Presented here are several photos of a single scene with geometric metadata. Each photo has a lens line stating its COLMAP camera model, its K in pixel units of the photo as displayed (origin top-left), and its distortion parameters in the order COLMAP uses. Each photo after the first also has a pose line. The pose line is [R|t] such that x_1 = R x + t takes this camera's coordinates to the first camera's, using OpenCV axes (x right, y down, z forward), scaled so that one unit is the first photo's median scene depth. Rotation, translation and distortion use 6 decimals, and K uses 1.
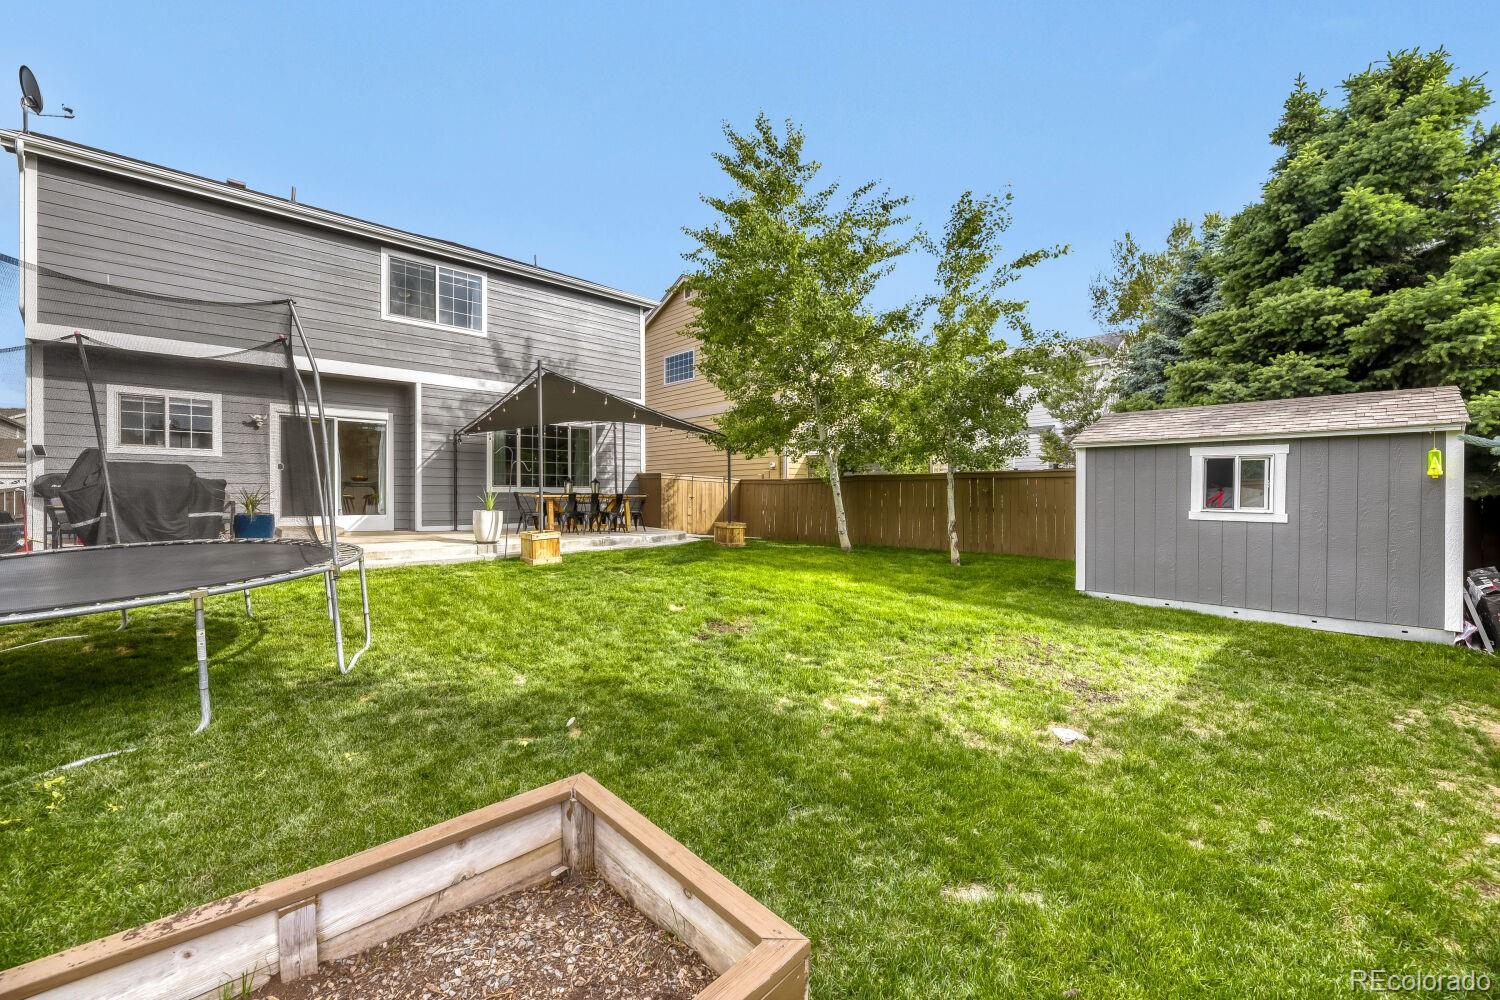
lens RADIAL K [[601.6, 0, 735.1], [0, 601.6, 497.1], [0, 0, 1]] dist [0.003673, 0.000018]
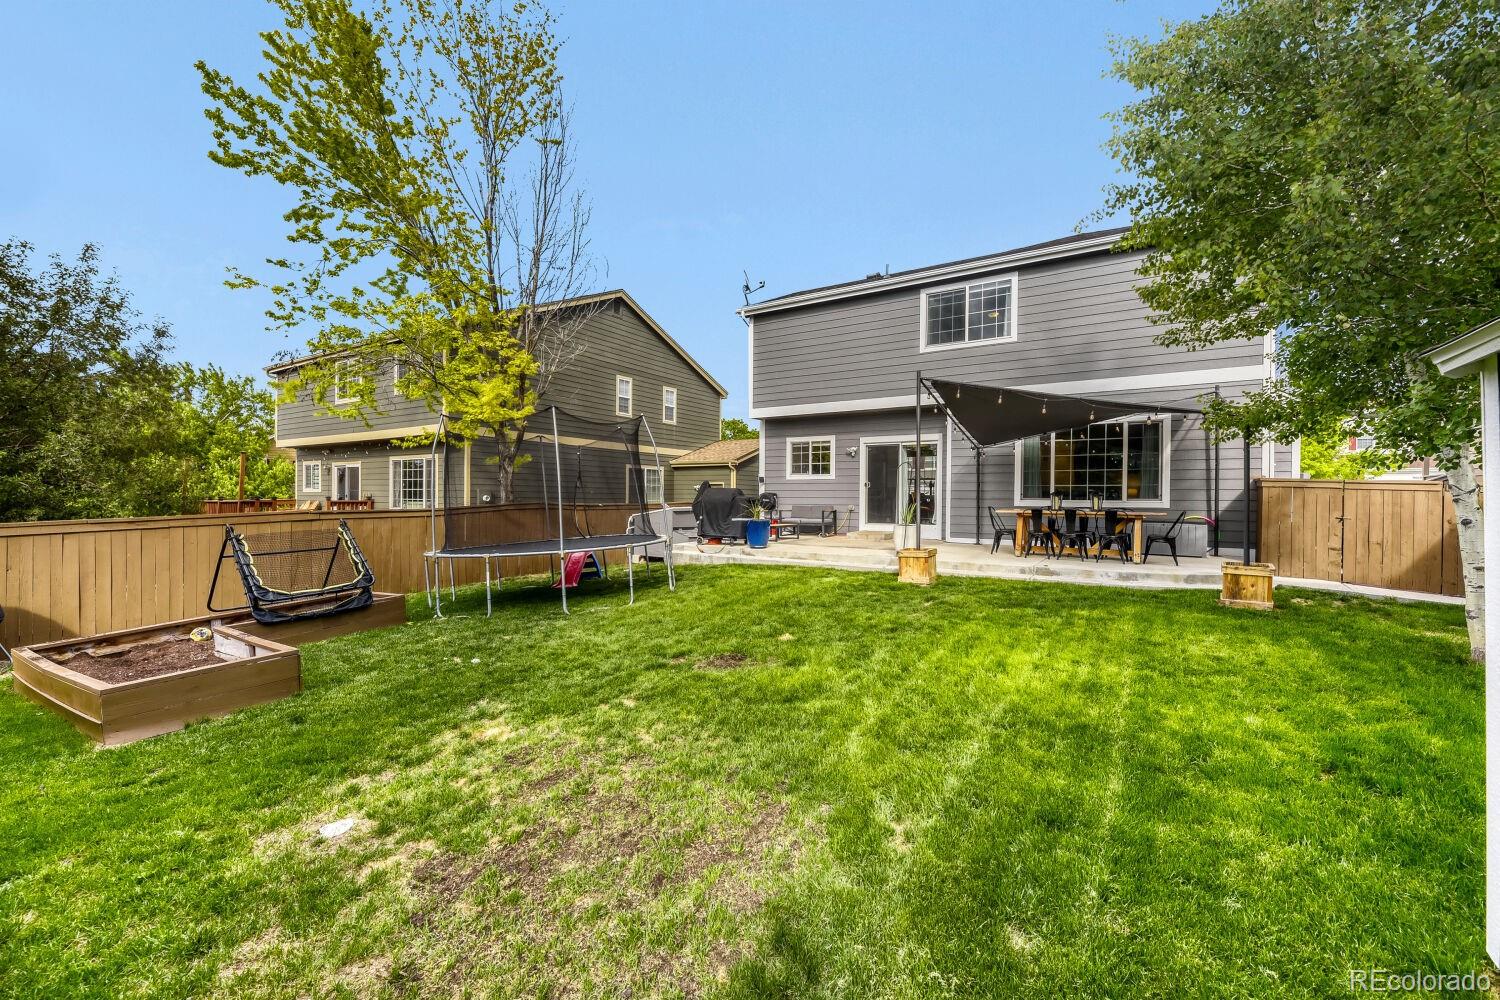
lens RADIAL K [[601.6, 0, 735.1], [0, 601.6, 497.1], [0, 0, 1]] dist [0.003673, 0.000018]
pose [[0.268996, -0.003939, -0.963133, 0.454134], [-0.009102, 0.999937, -0.006632, -0.013531], [0.963098, 0.010551, 0.268943, 0.400263]]
